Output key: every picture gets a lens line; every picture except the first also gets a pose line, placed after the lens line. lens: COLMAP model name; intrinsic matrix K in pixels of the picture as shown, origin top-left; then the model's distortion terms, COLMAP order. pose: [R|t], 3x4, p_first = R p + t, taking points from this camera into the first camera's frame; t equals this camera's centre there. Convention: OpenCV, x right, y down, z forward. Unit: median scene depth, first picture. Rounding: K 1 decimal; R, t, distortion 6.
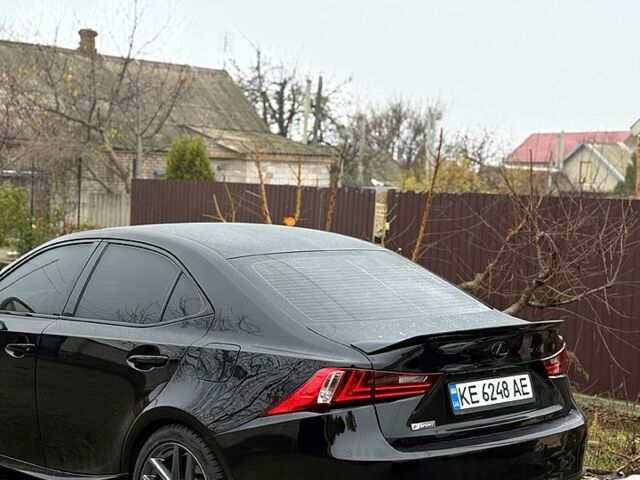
lens RADIAL K [[1151.4, 0, 322.7], [0, 1151.4, 239.2], [0, 0, 1]] dist [0.112646, 0.000000]
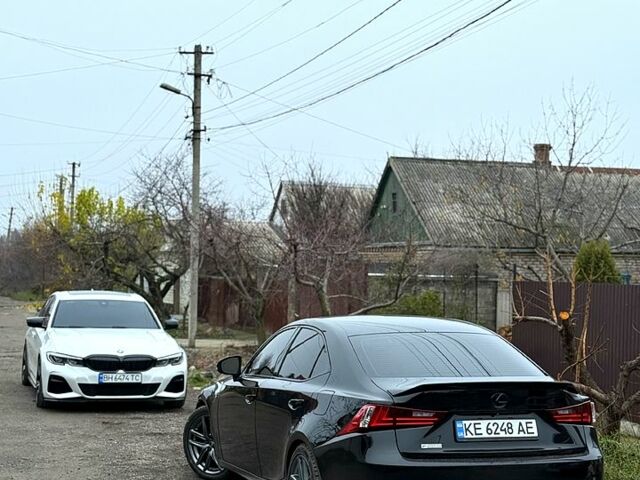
lens RADIAL K [[1151.4, 0, 320.7], [0, 1151.4, 240.3], [0, 0, 1]] dist [0.112646, 0.000000]
pose [[0.898874, -0.030833, -0.437121, 0.584072], [-0.007215, 0.996345, -0.085114, 0.022876], [0.438147, 0.079660, 0.895367, -0.397850]]
